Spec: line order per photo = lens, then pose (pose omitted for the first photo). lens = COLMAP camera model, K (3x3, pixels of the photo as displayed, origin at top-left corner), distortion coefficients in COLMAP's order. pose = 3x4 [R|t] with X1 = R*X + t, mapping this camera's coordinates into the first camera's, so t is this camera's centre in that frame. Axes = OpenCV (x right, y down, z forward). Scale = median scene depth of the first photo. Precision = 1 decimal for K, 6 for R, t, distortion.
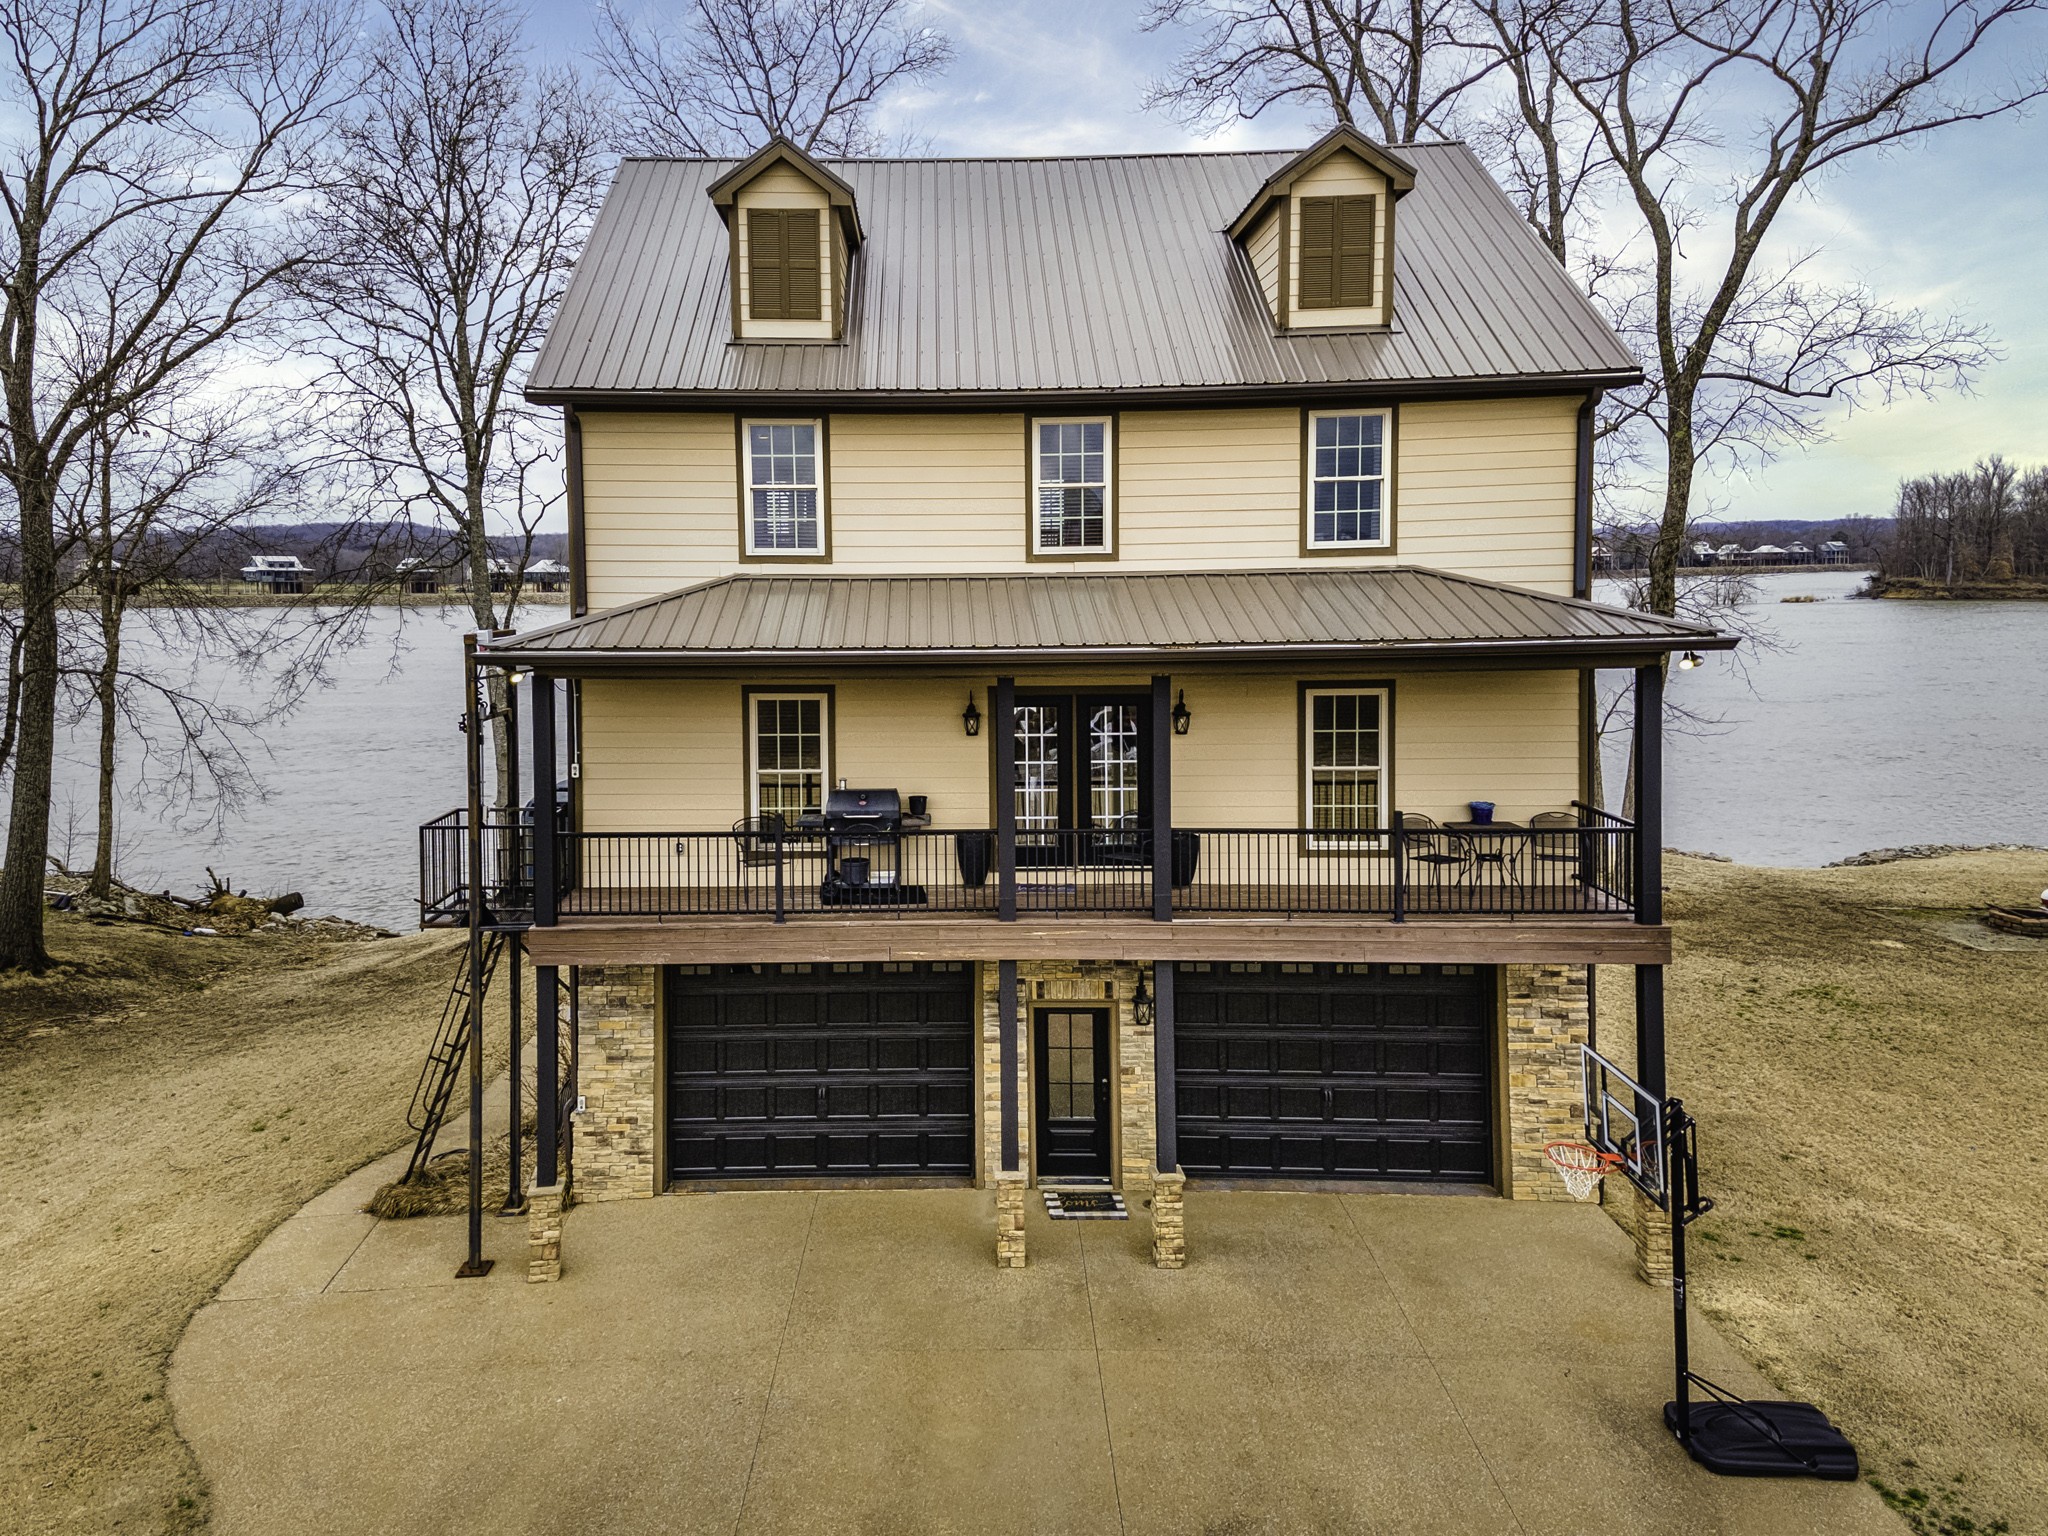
lens RADIAL K [[1492.1, 0, 919.2], [0, 1492.1, 646.1], [0, 0, 1]] dist [0.162864, -0.074447]
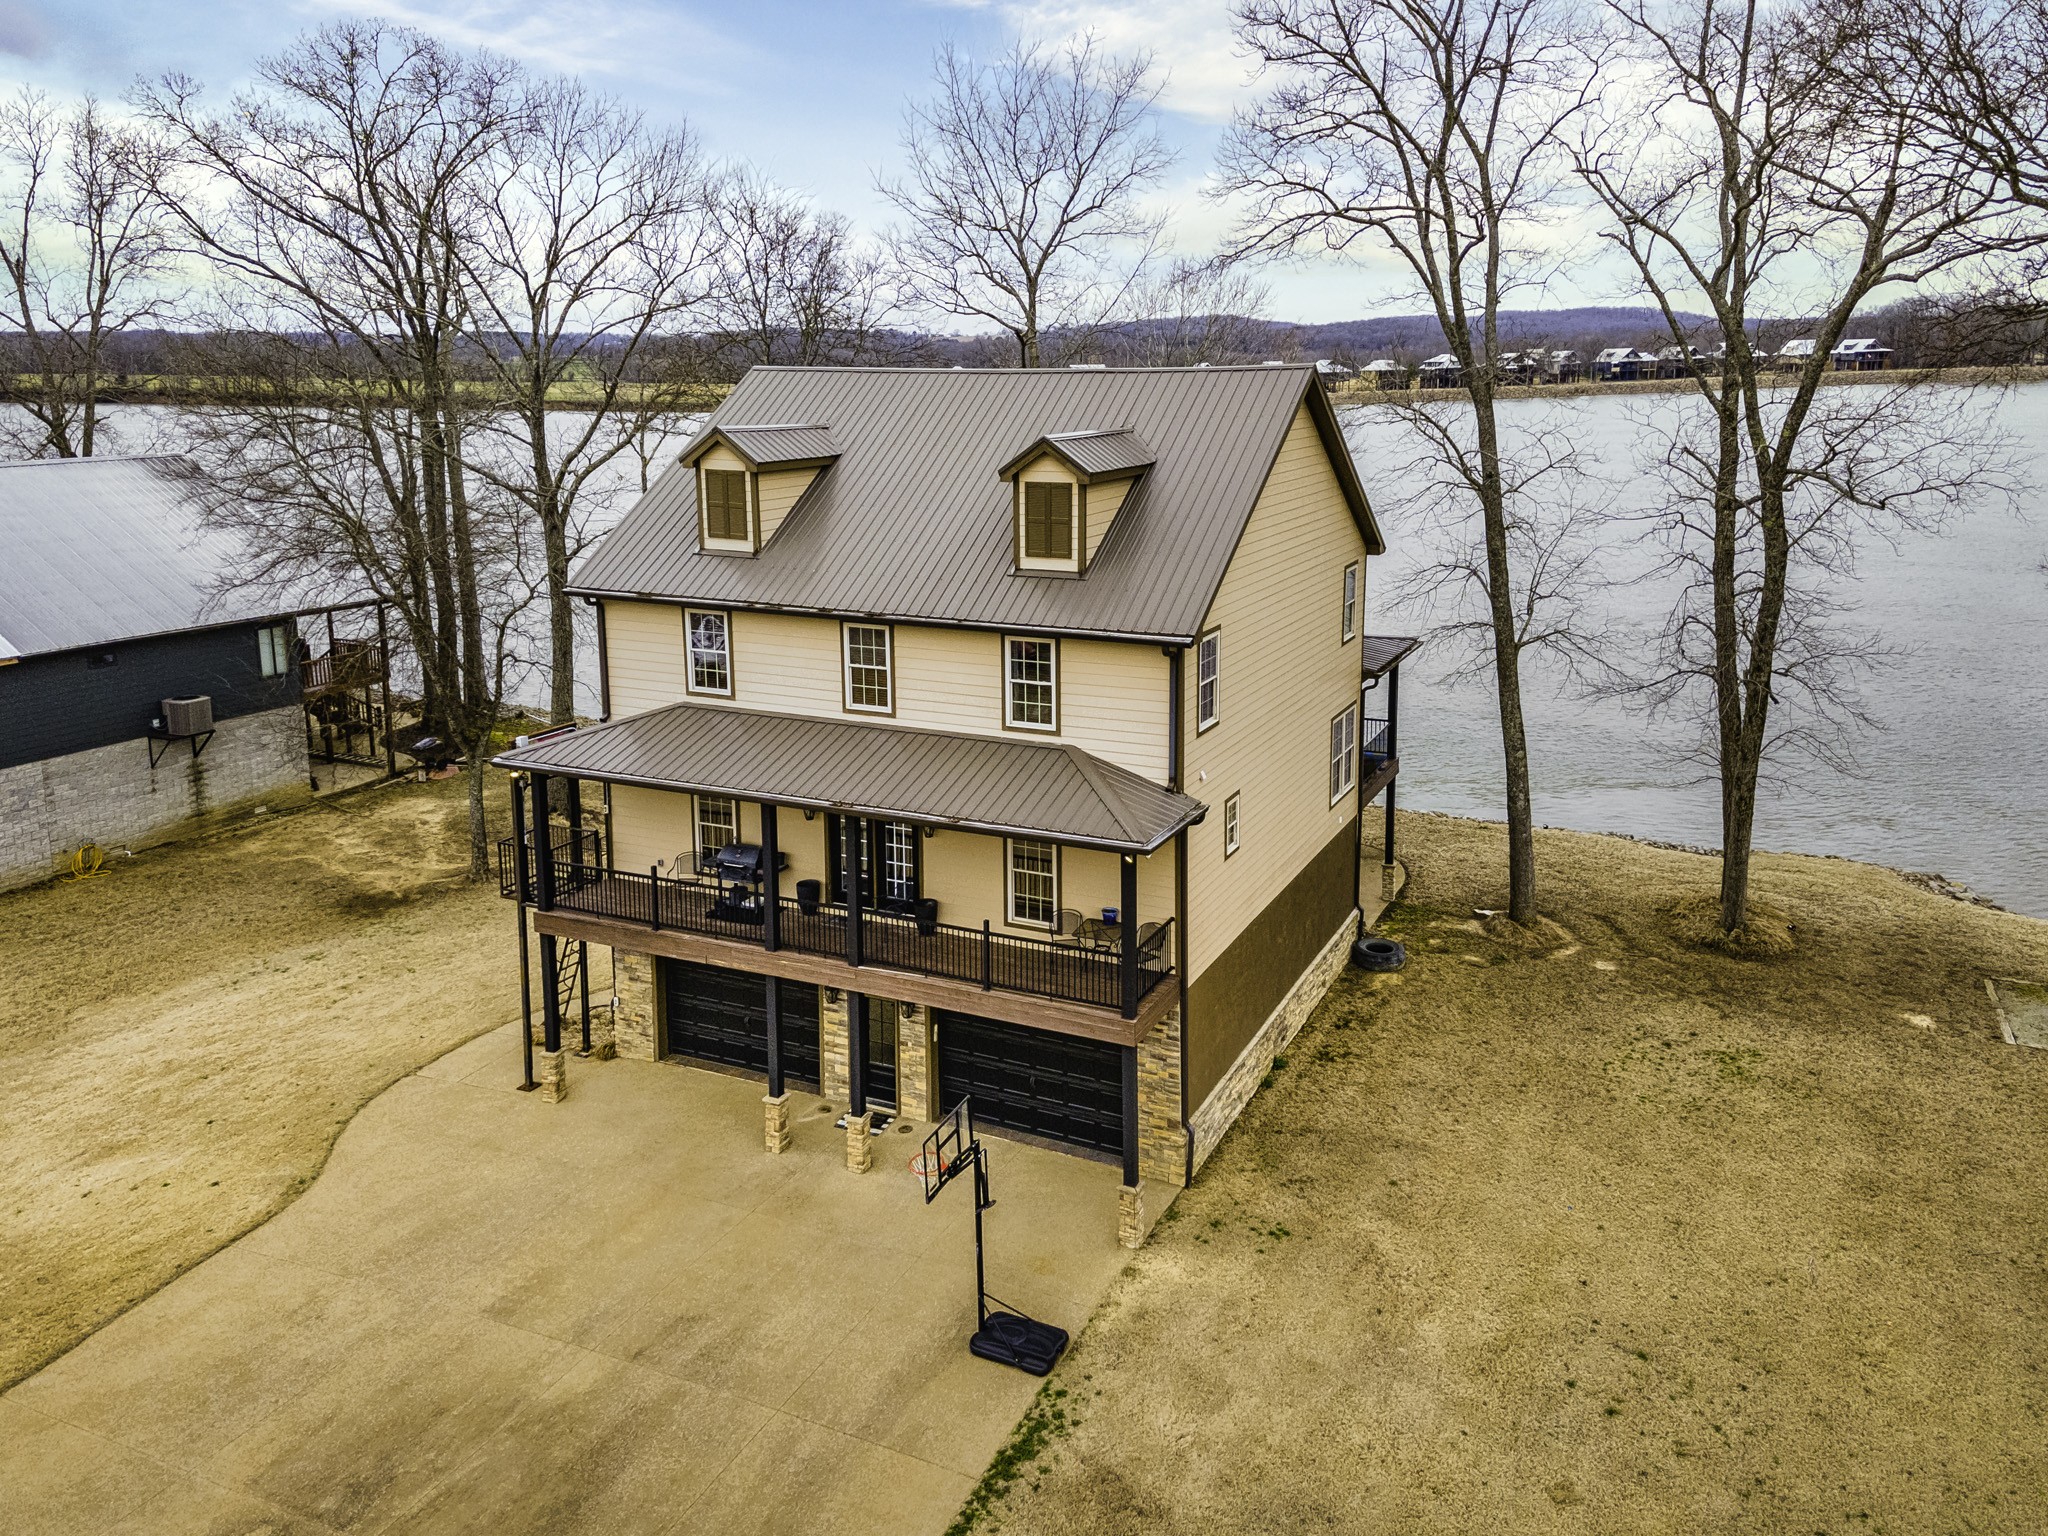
lens RADIAL K [[1492.1, 0, 1055.2], [0, 1492.1, 621.7], [0, 0, 1]] dist [0.162864, -0.074447]
pose [[0.907889, 0.073880, -0.412650, 0.884238], [-0.023197, 0.991694, 0.126514, -0.343012], [0.418569, -0.105288, 0.902061, -0.275746]]
